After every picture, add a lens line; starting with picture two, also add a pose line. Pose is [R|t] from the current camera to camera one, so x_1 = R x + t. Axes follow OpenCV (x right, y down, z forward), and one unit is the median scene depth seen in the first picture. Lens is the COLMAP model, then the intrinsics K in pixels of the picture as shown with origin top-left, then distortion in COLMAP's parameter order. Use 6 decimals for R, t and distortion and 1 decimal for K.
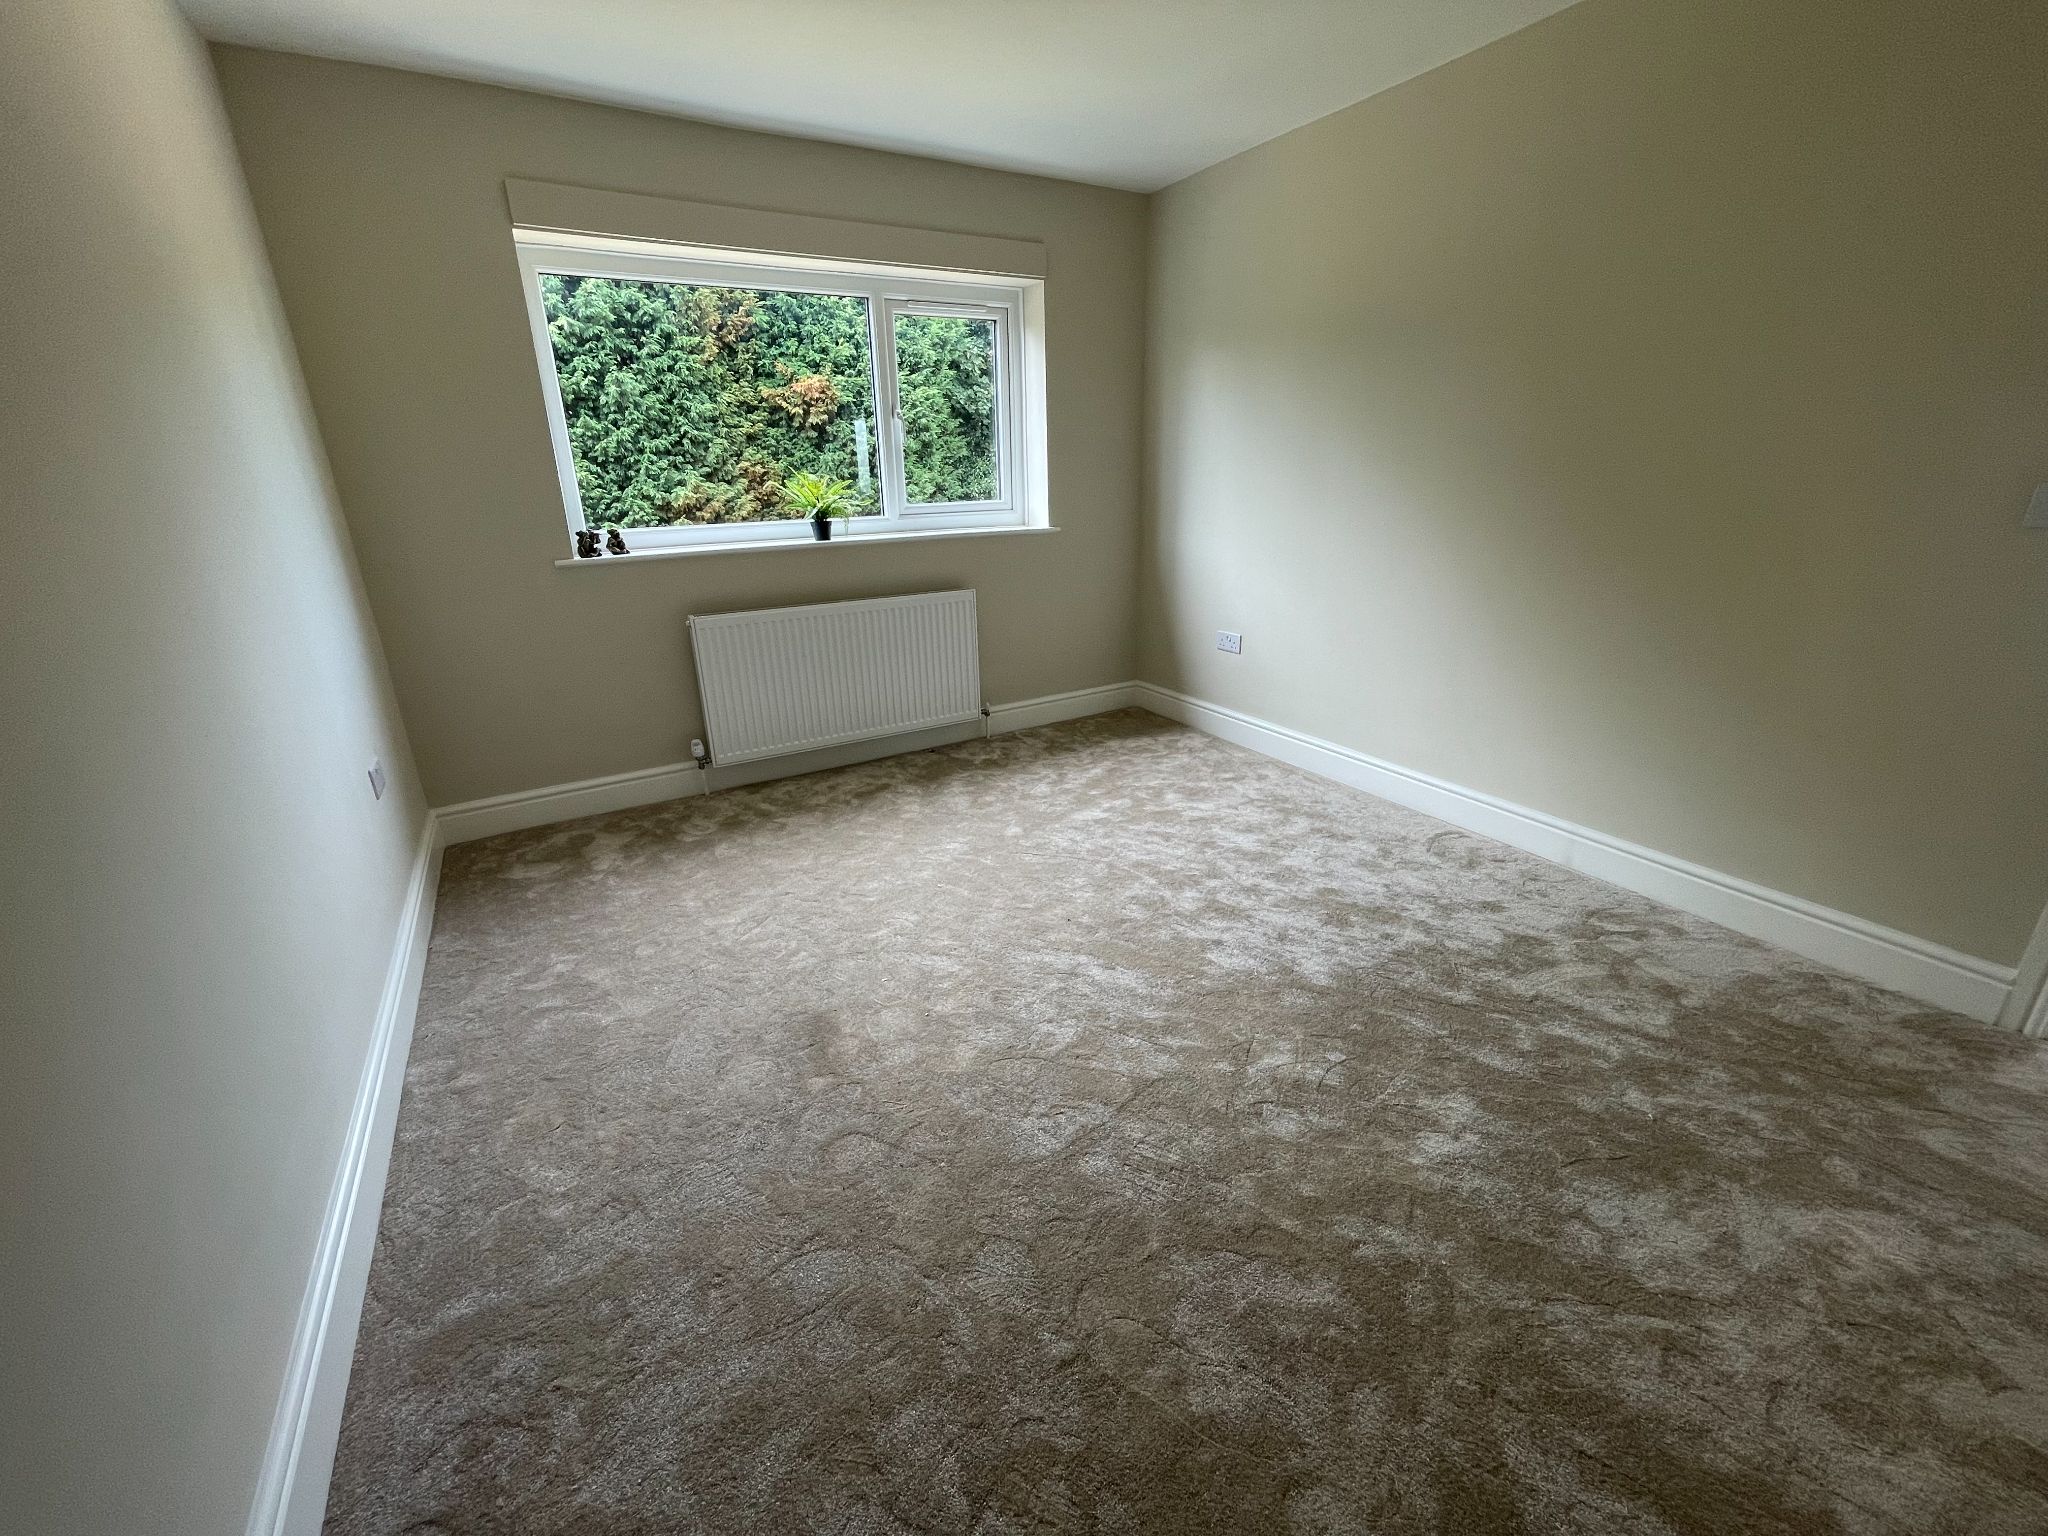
lens RADIAL K [[831.9, 0, 1019.7], [0, 831.9, 768.5], [0, 0, 1]] dist [-0.016843, 0.011233]
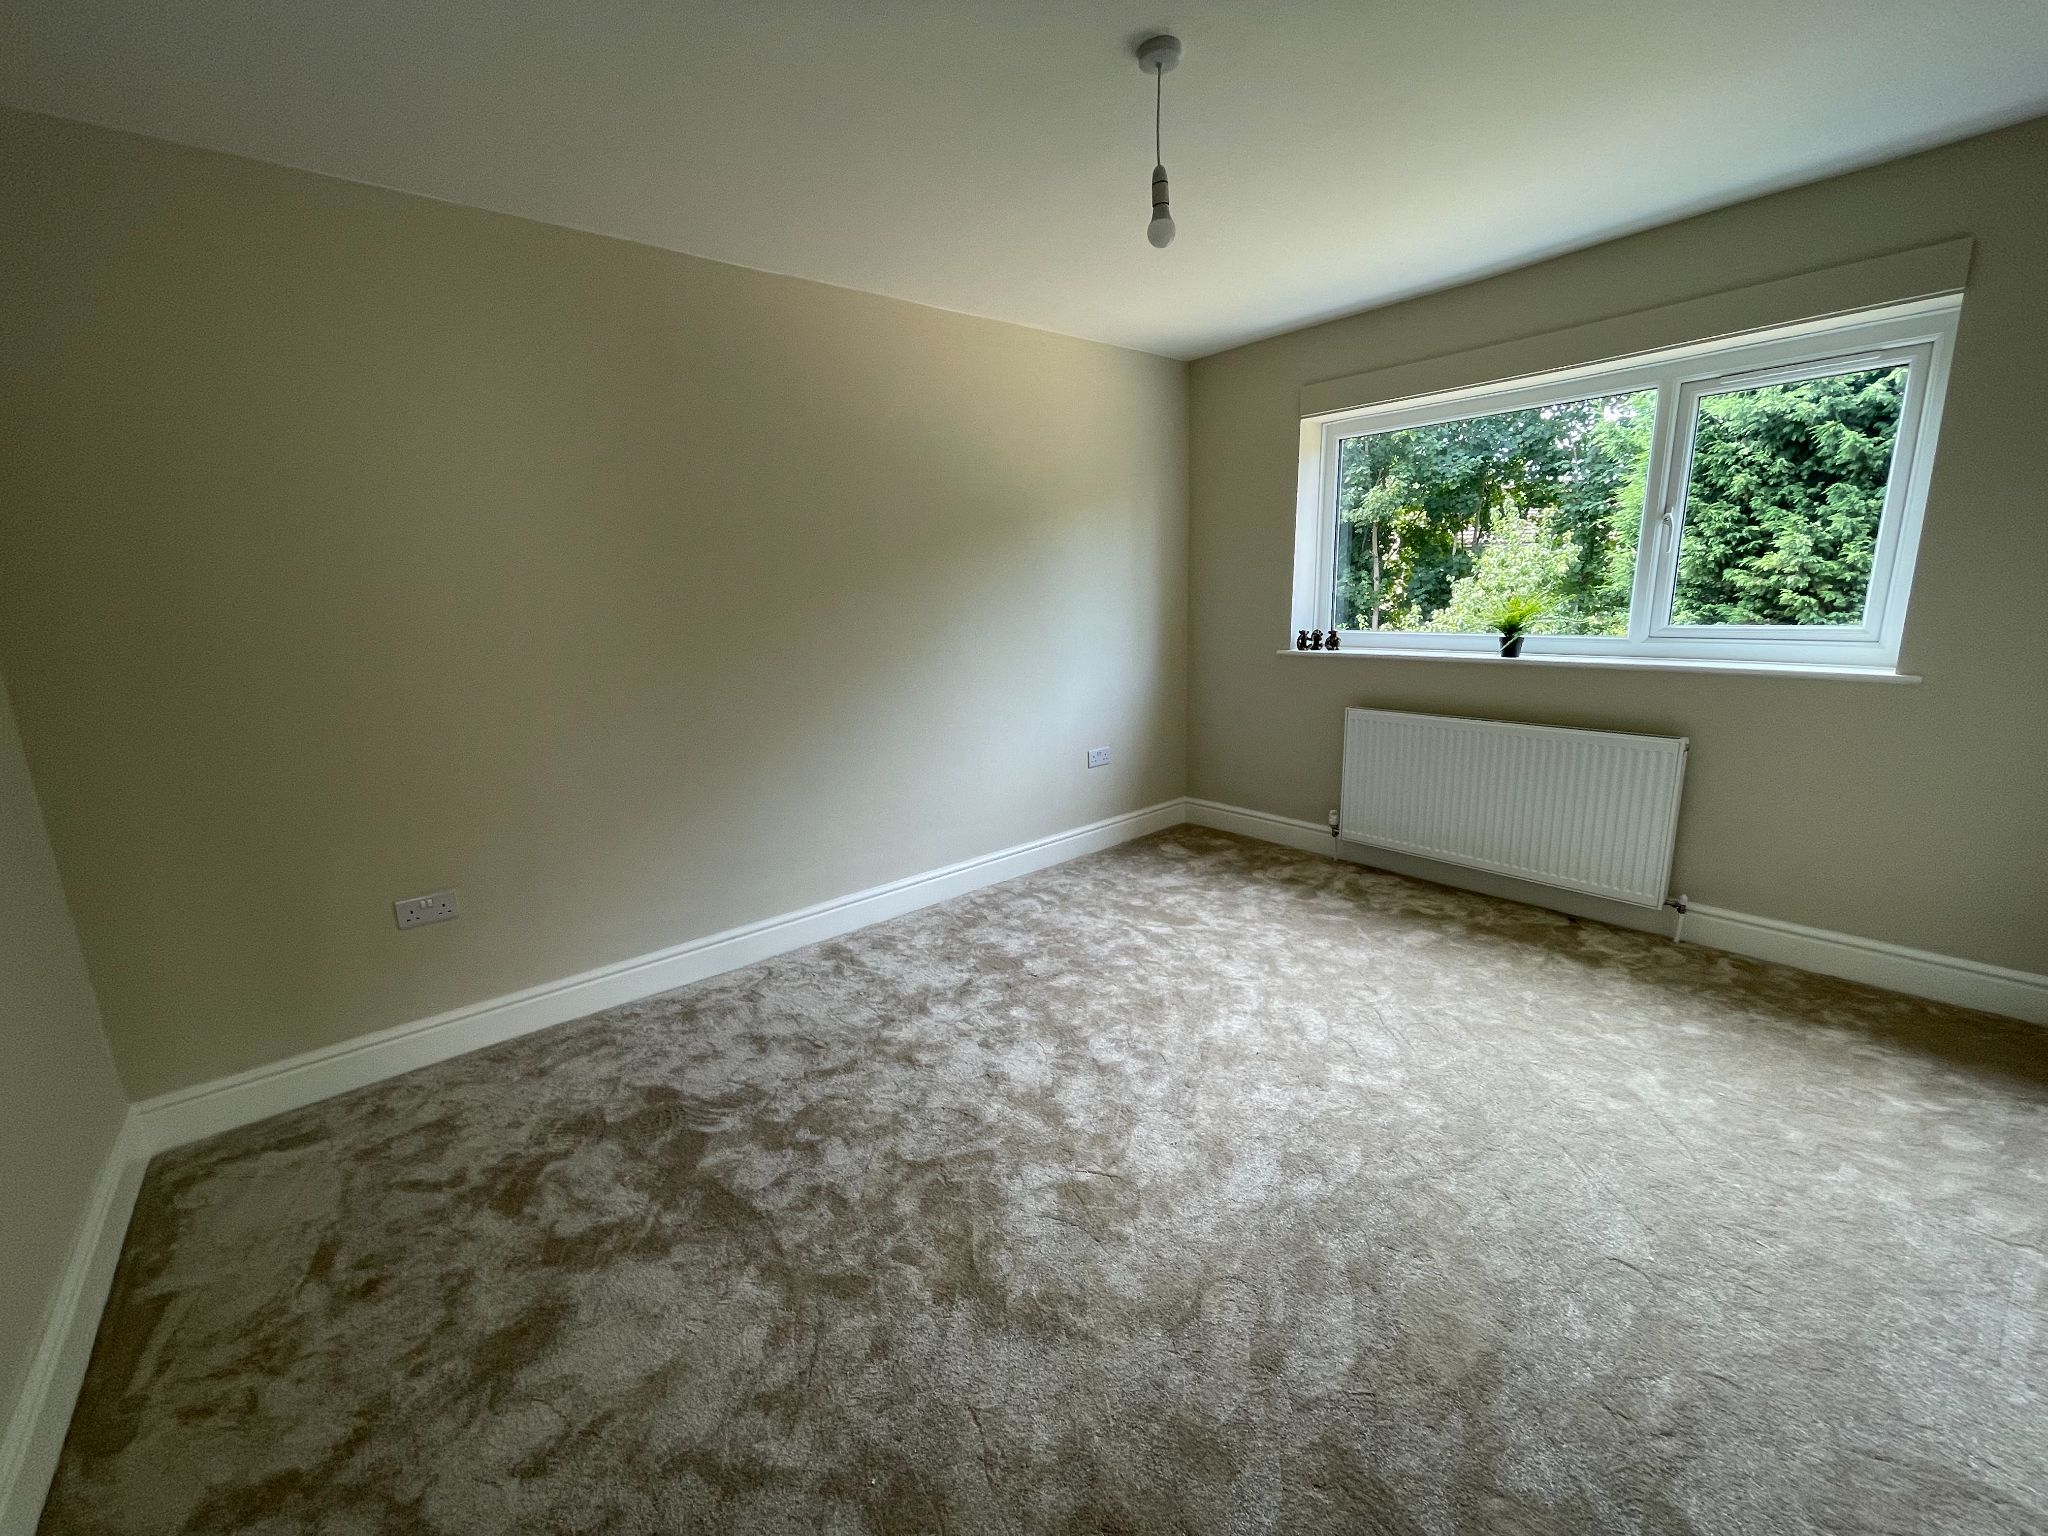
lens RADIAL K [[816.9, 0, 1015.2], [0, 816.9, 767.1], [0, 0, 1]] dist [-0.000371, -0.000207]
pose [[0.174097, 0.234031, -0.956514, 0.592548], [-0.307140, 0.935797, 0.173059, -0.146860], [0.935604, 0.263655, 0.234800, 0.288069]]
